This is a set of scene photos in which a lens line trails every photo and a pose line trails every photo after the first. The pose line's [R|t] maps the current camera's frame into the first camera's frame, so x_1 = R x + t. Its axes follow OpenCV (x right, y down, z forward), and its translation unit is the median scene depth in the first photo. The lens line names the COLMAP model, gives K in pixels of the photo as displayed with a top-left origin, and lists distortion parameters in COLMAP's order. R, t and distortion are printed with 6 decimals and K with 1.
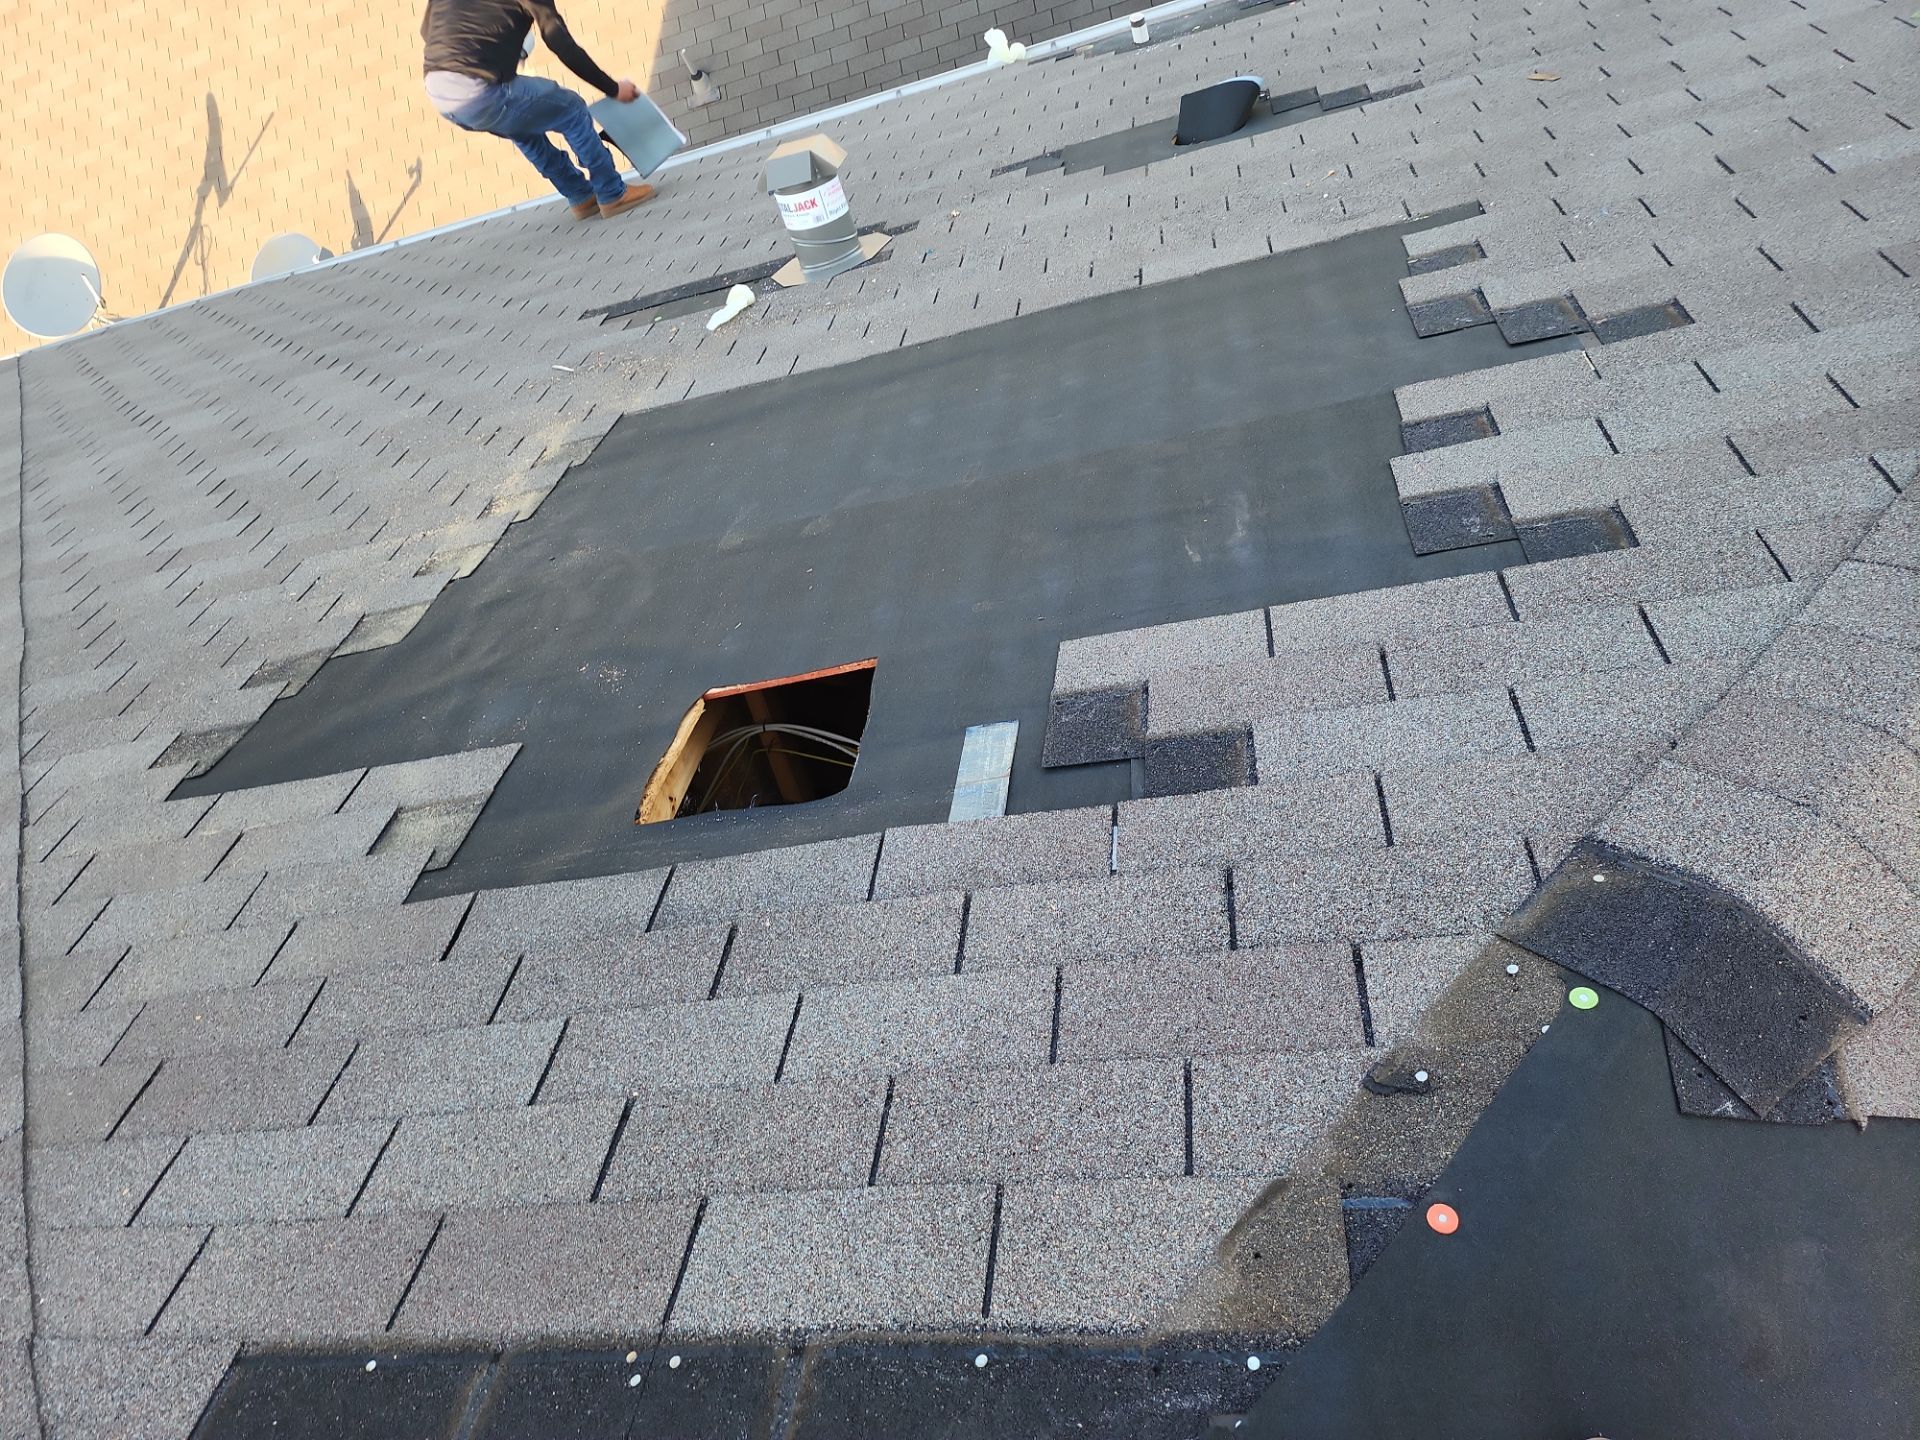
lens RADIAL K [[1188.4, 0, 960.0], [0, 1188.4, 720.0], [0, 0, 1]] dist [0.058032, -0.044050]
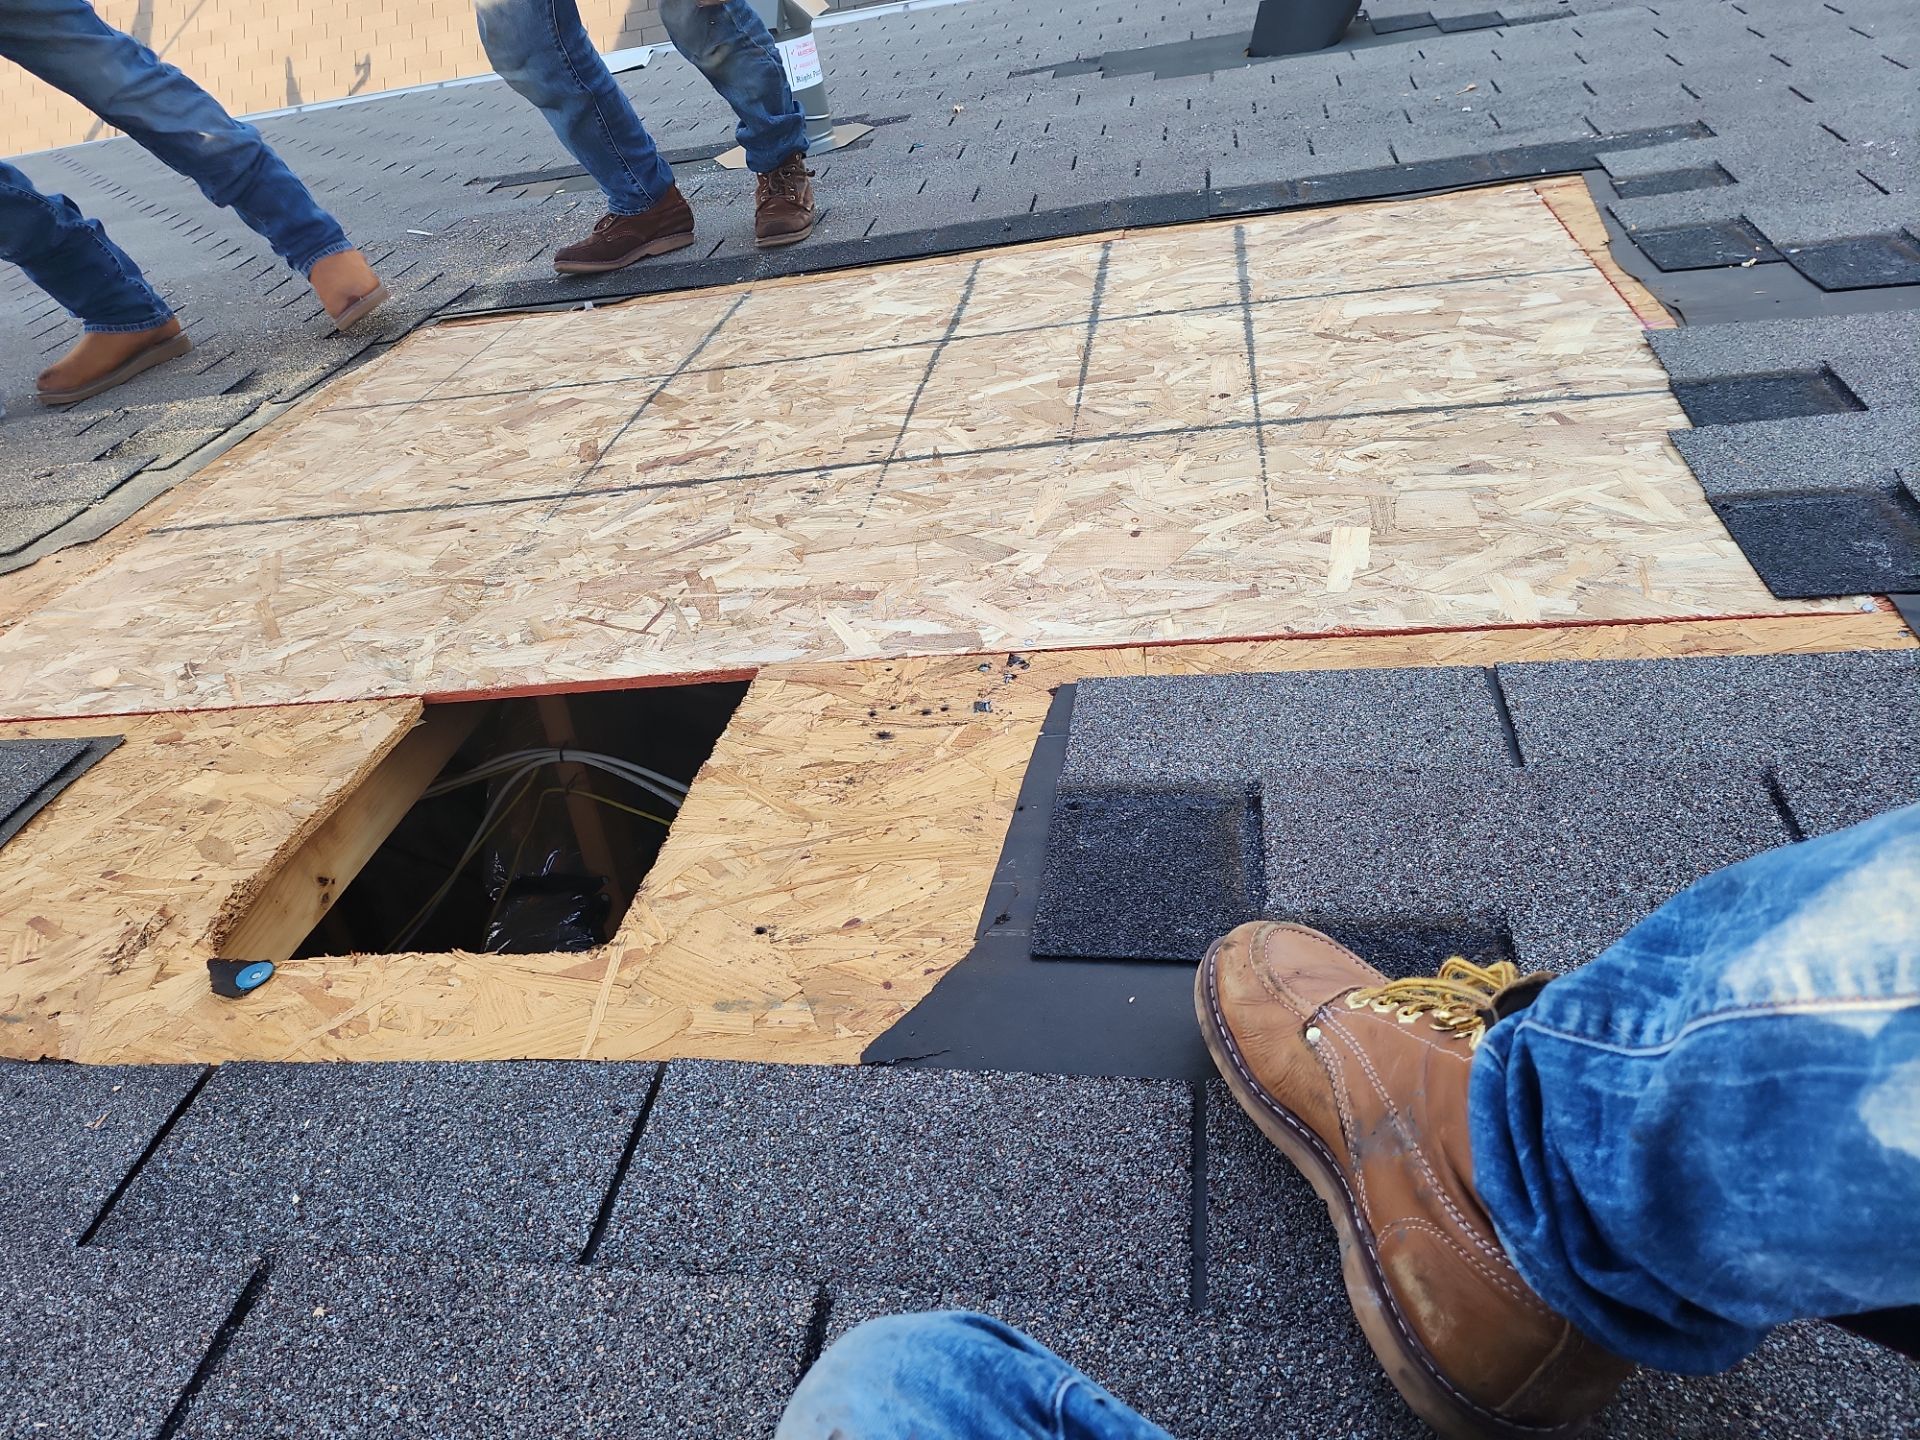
lens RADIAL K [[1188.4, 0, 960.0], [0, 1188.4, 720.0], [0, 0, 1]] dist [0.058032, -0.044050]
pose [[0.991806, 0.116884, 0.051566, 0.005780], [-0.116309, 0.993114, -0.014017, -0.029421], [-0.052849, 0.007905, 0.998571, 0.406046]]
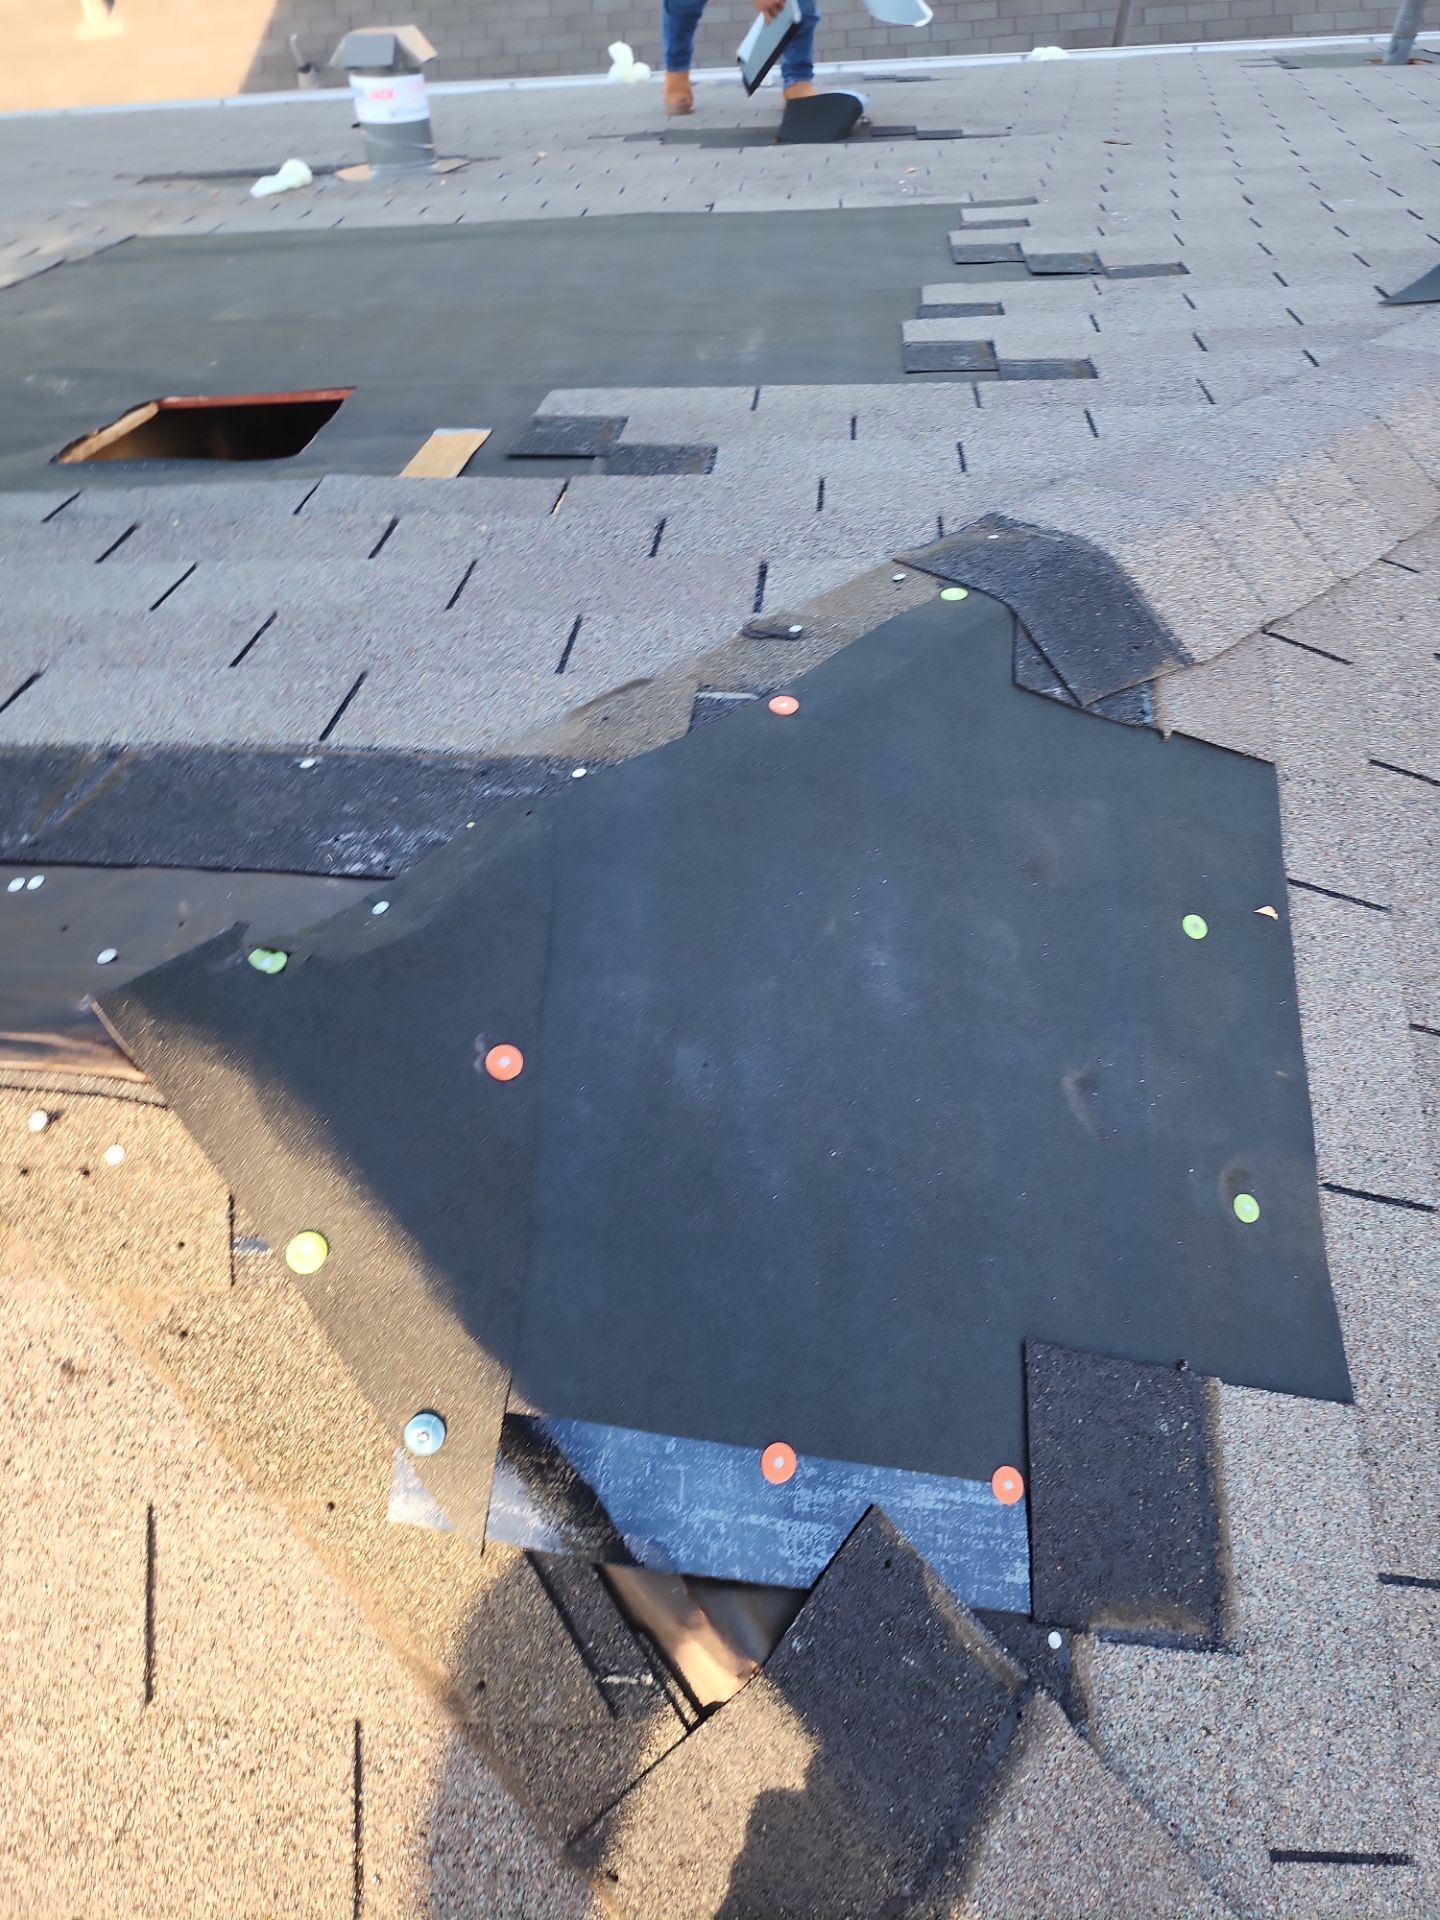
lens RADIAL K [[1188.4, 0, 720.0], [0, 1188.4, 960.0], [0, 0, 1]] dist [0.058032, -0.044050]
pose [[0.972461, 0.144741, 0.182674, 0.089954], [-0.152153, 0.987984, 0.027160, 0.292787], [-0.176547, -0.054207, 0.982798, -0.011231]]
